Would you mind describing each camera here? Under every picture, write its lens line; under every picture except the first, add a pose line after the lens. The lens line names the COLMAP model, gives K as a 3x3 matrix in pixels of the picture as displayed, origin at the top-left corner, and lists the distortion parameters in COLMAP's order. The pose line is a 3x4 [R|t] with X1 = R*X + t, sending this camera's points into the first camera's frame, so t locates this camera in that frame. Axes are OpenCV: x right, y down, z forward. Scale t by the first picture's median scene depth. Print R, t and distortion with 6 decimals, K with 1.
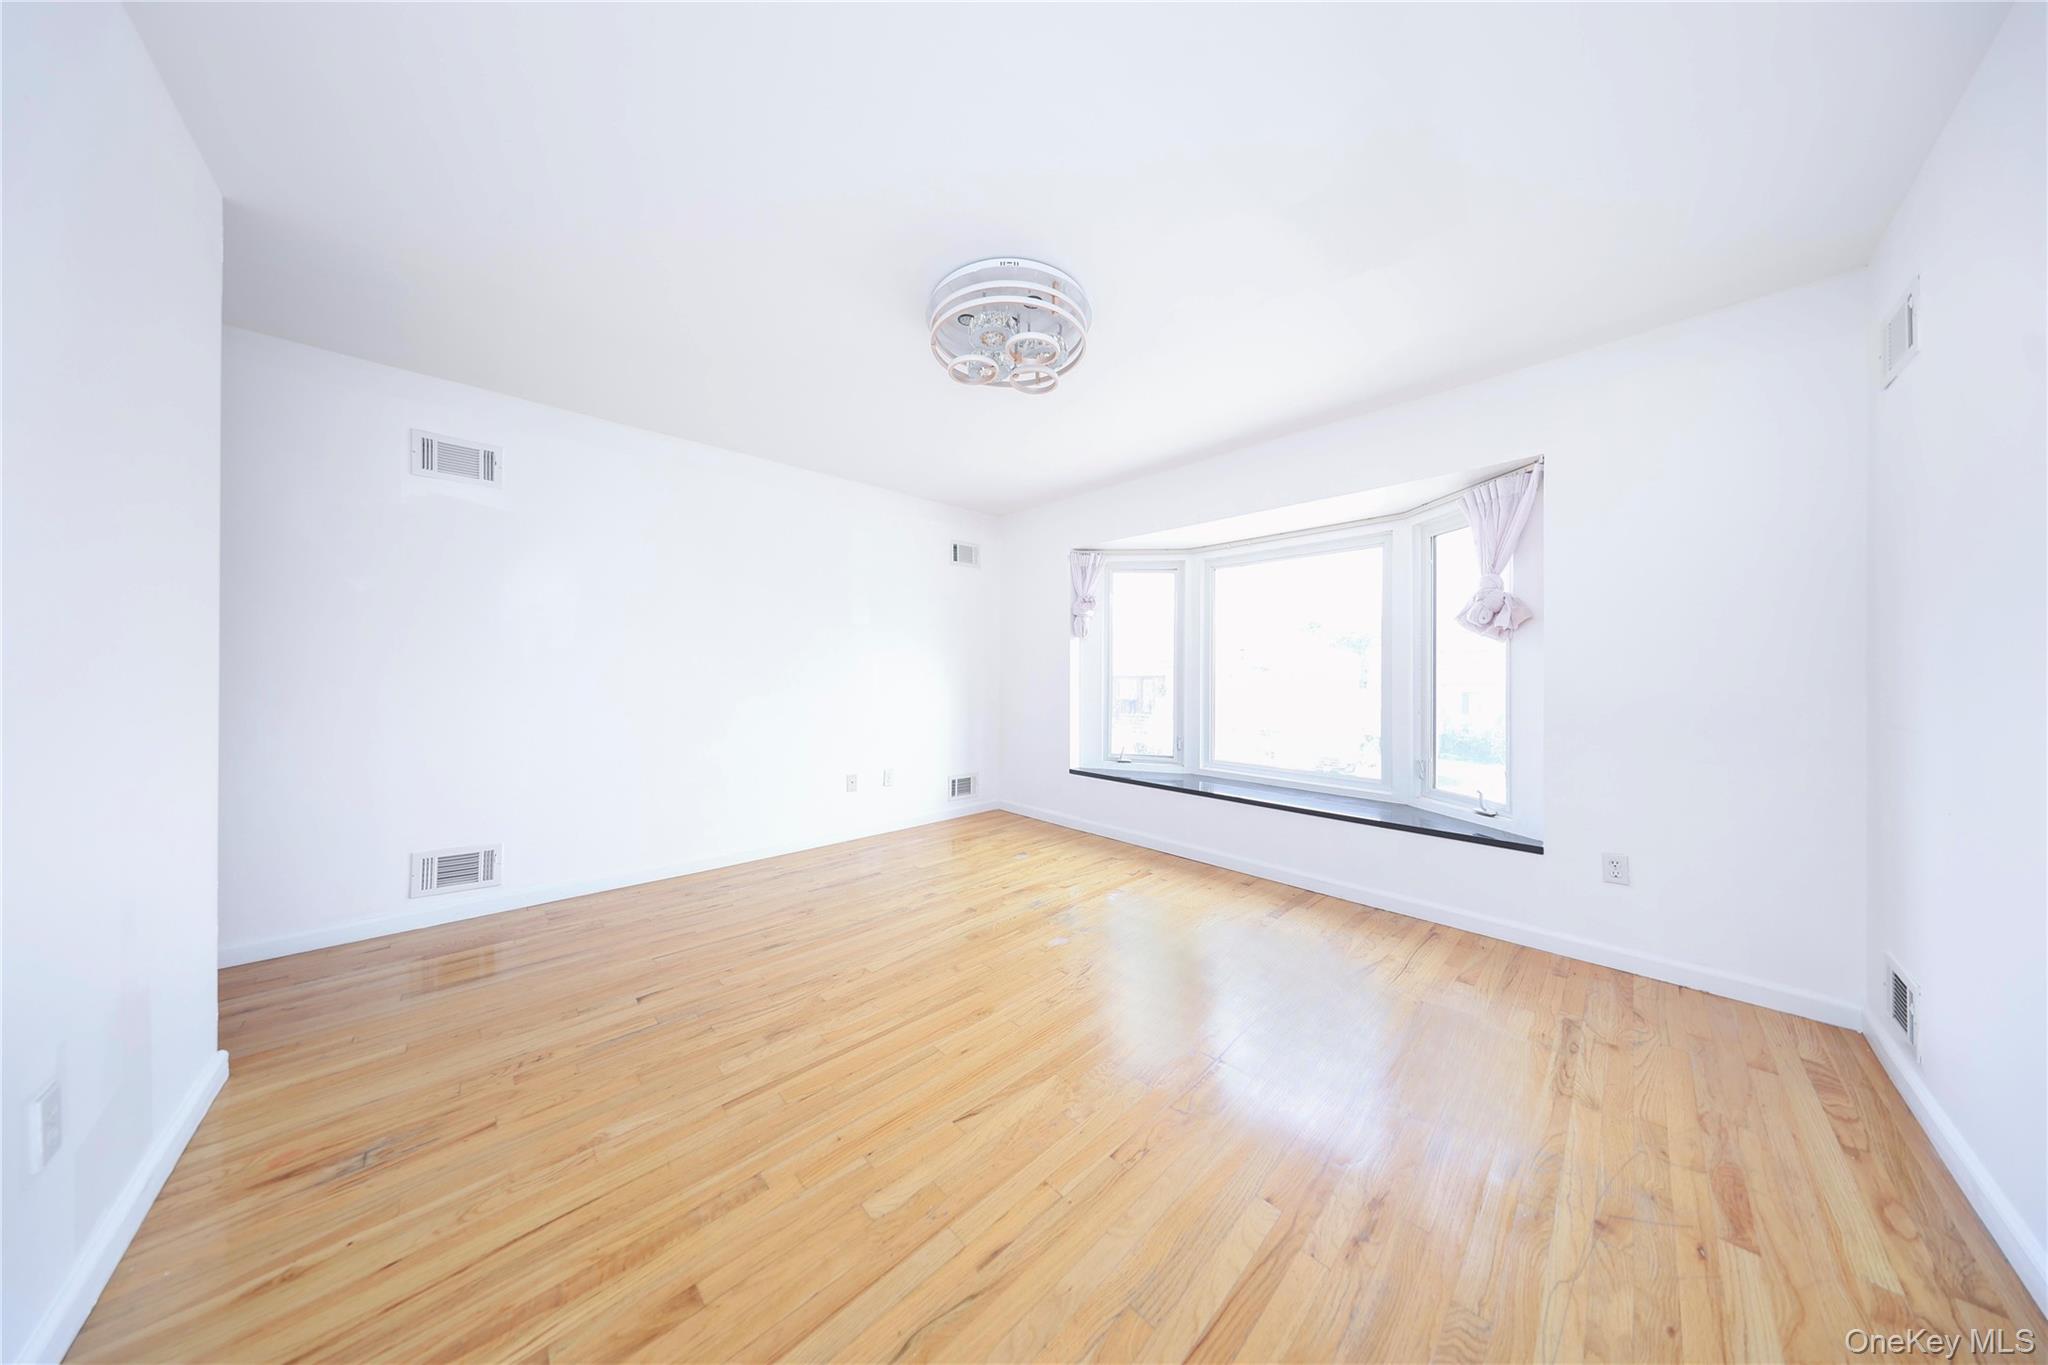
lens RADIAL K [[586.8, 0, 1020.0], [0, 586.8, 684.1], [0, 0, 1]] dist [0.000194, -0.000270]
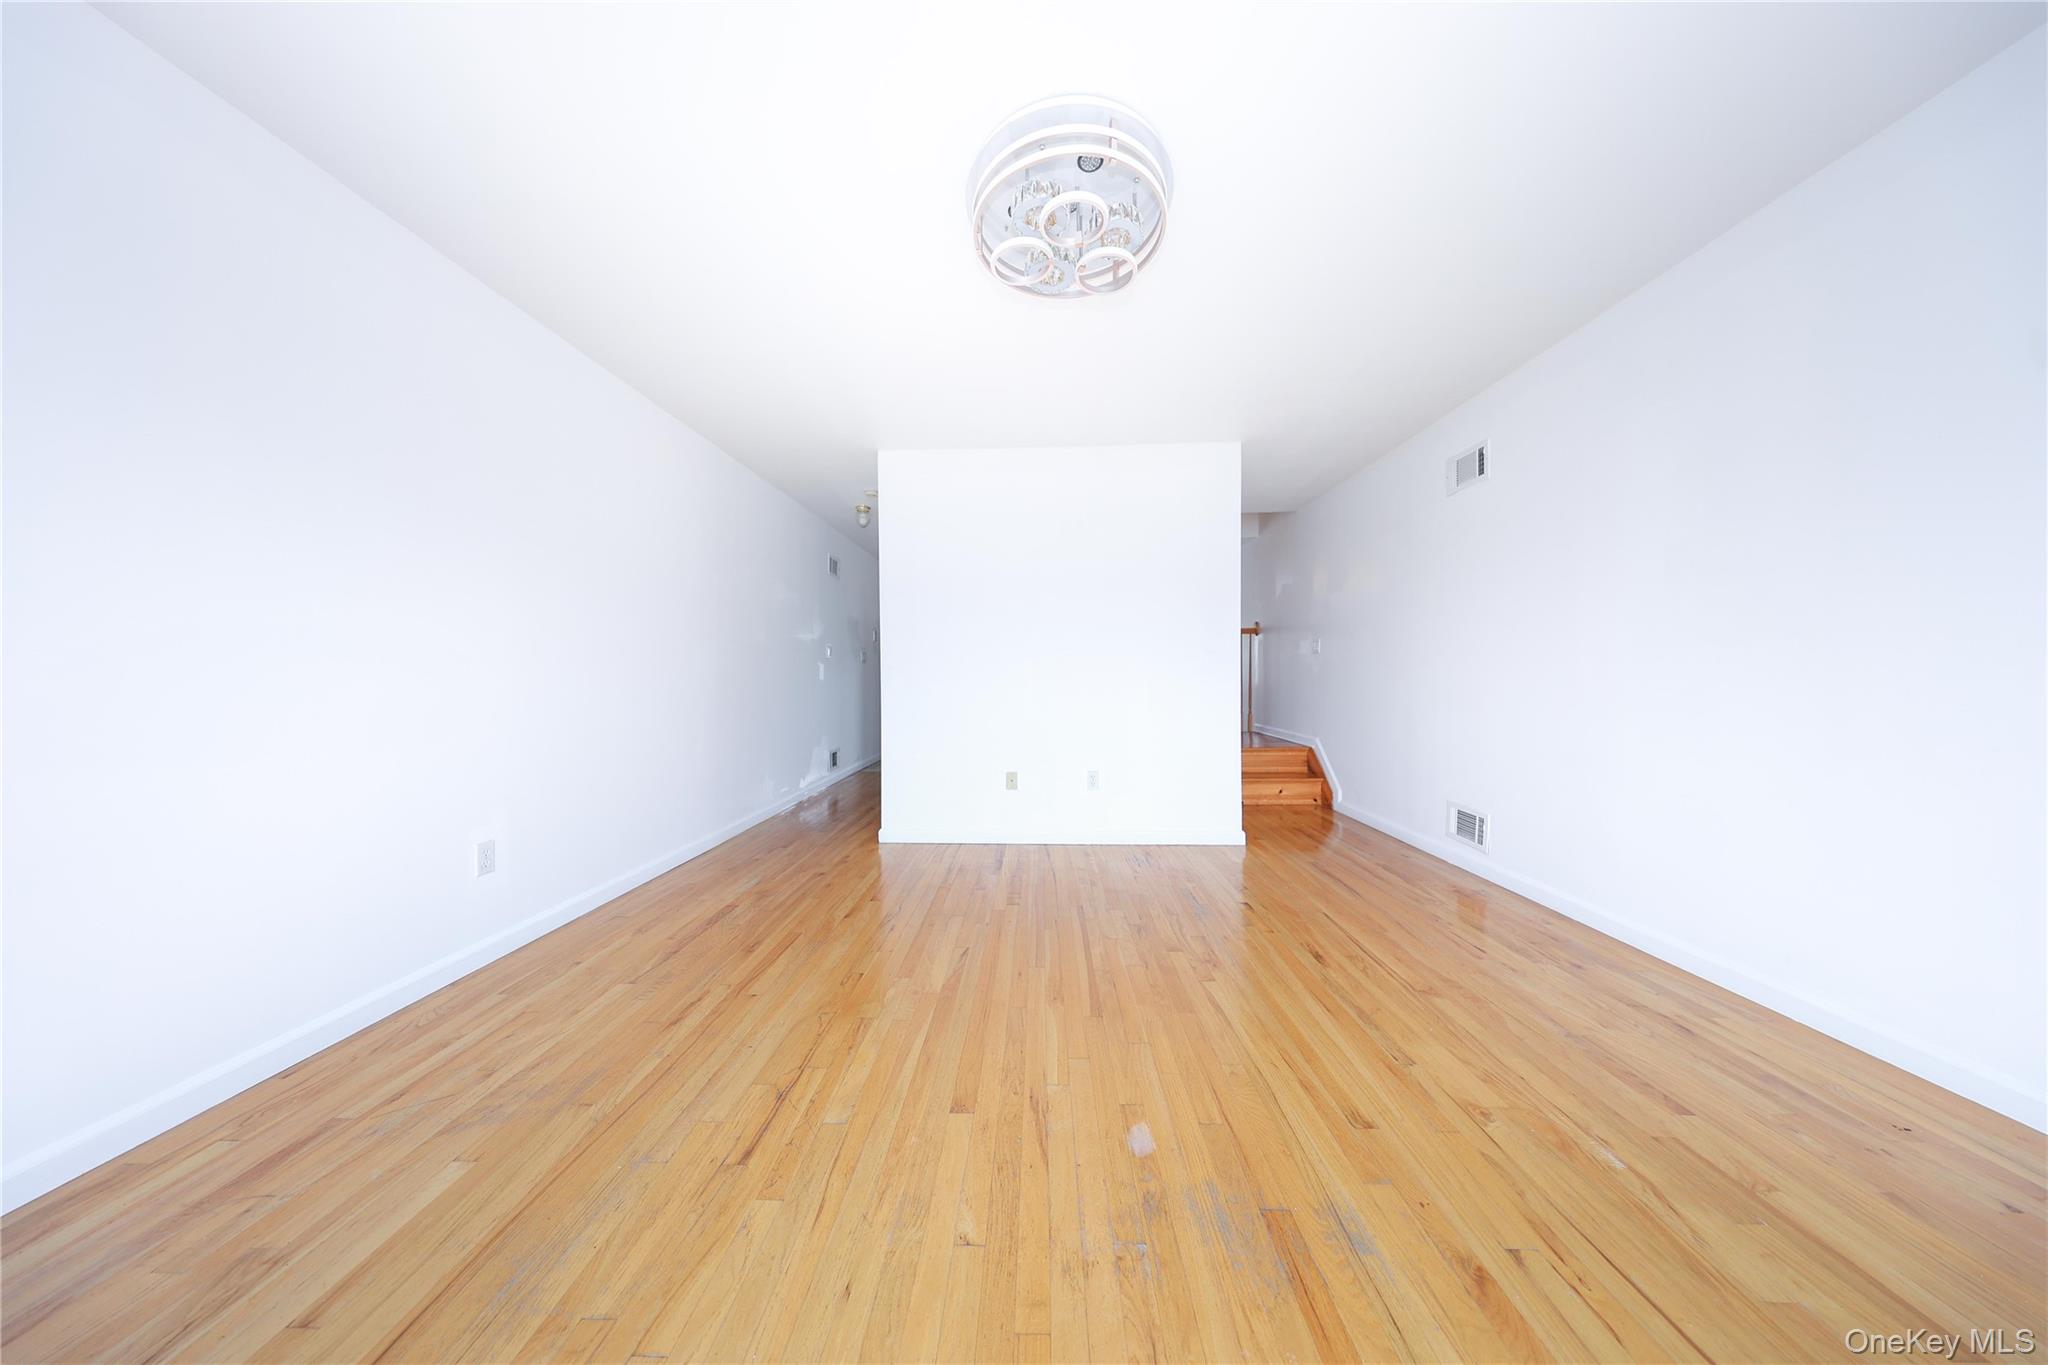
lens RADIAL K [[586.8, 0, 1026.3], [0, 586.8, 685.3], [0, 0, 1]] dist [0.000194, -0.000270]
pose [[-0.710986, 0.008026, -0.703160, 0.461171], [-0.007342, 0.999796, 0.018835, 0.026031], [0.703167, 0.018554, -0.710782, 1.197064]]
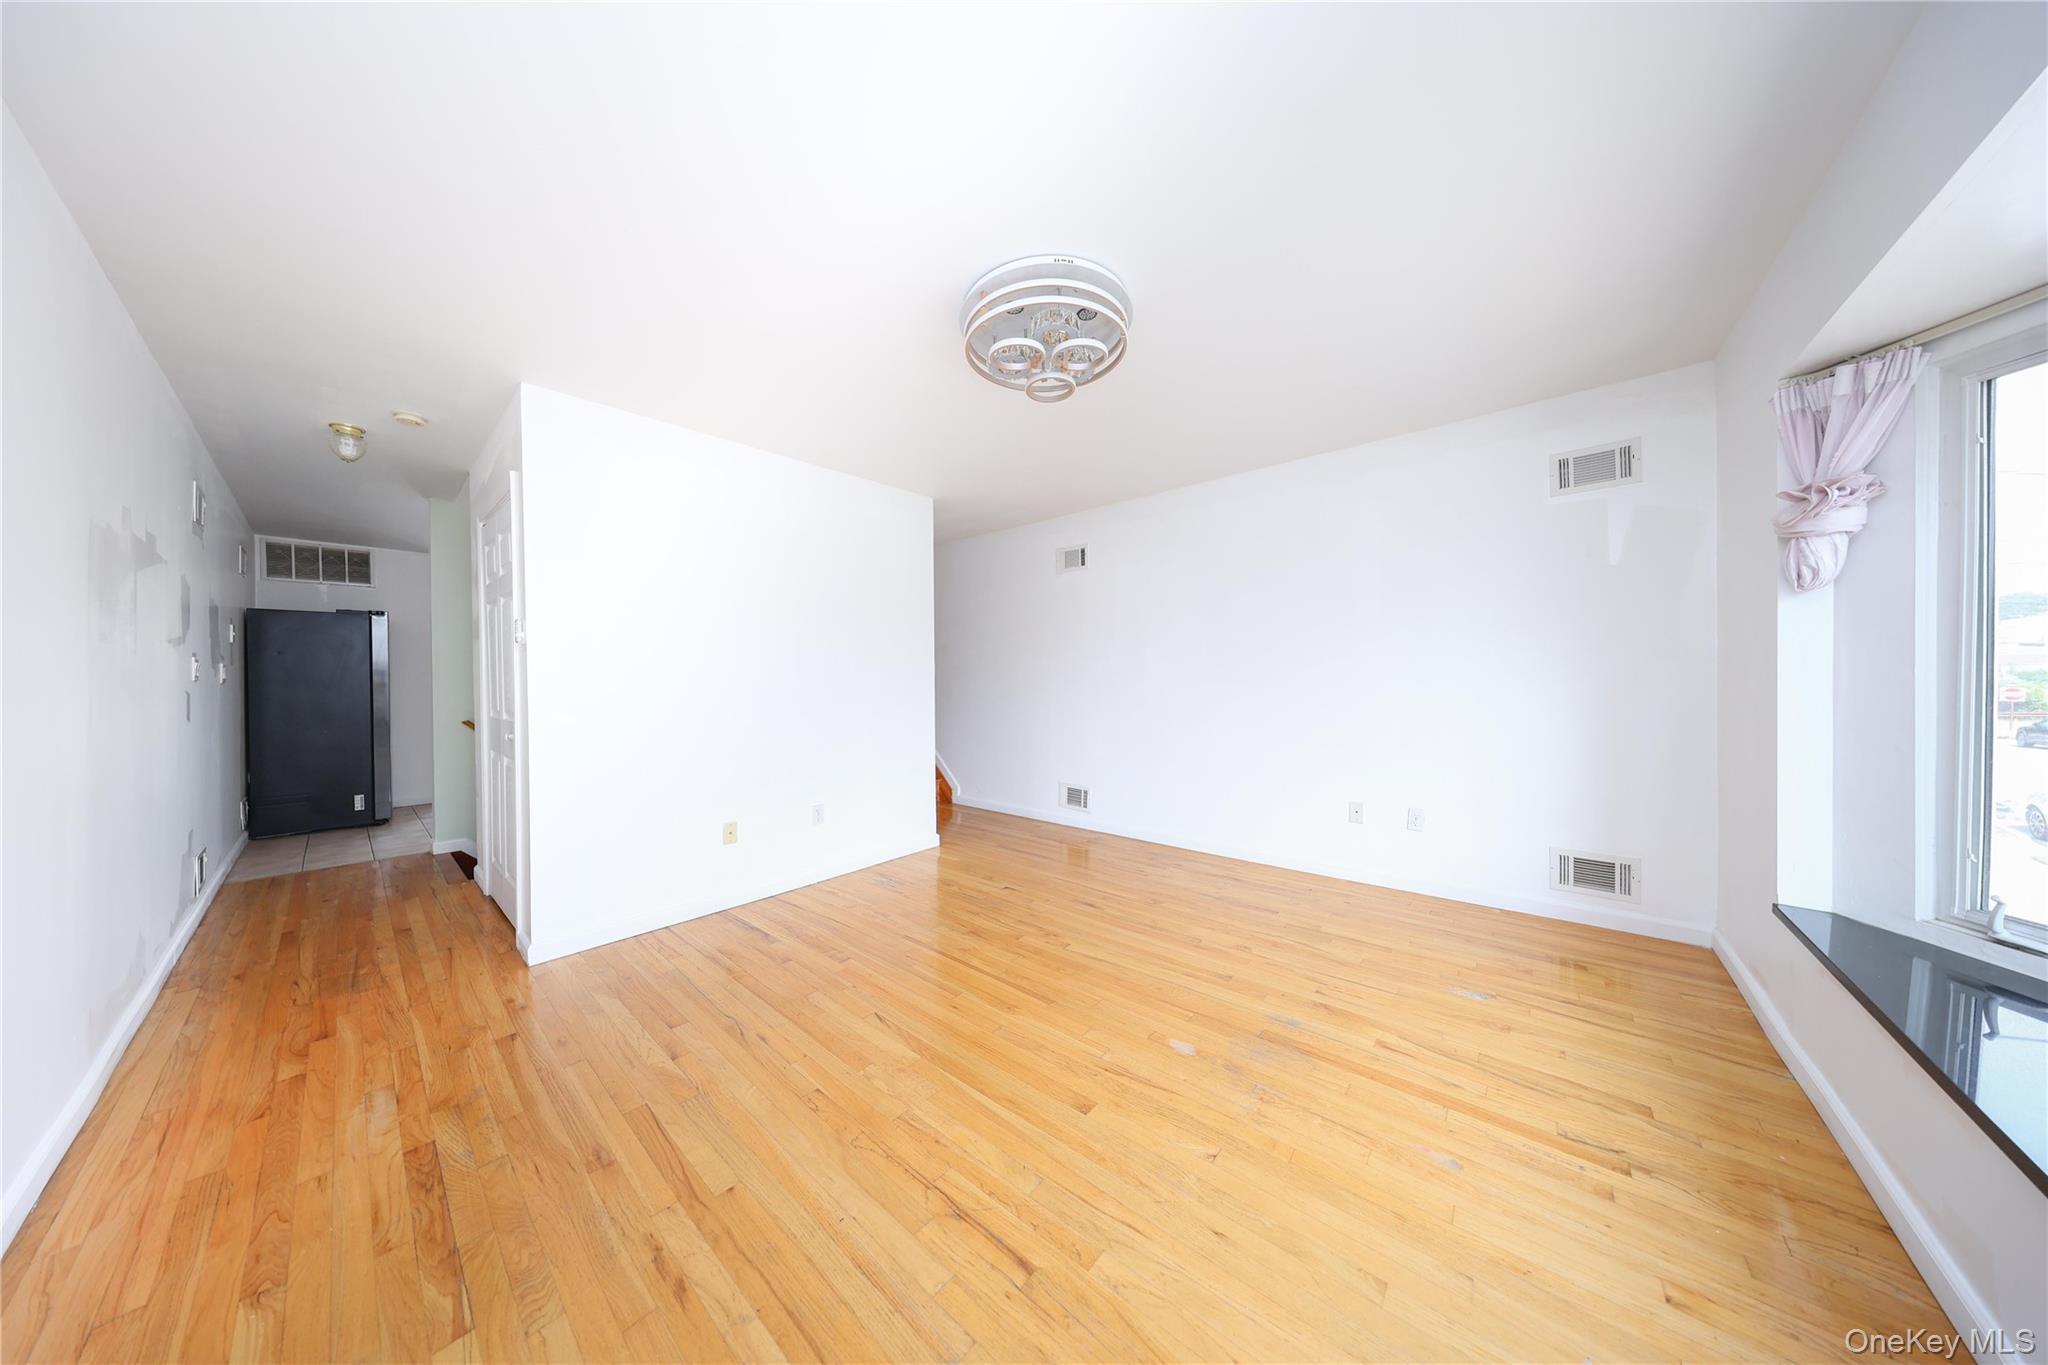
lens RADIAL K [[586.8, 0, 1021.2], [0, 586.8, 681.7], [0, 0, 1]] dist [0.000194, -0.000270]
pose [[0.098332, 0.001831, -0.995152, 0.727301], [-0.001134, 0.999998, 0.001727, -0.024151], [0.995153, 0.000959, 0.098334, 0.670670]]
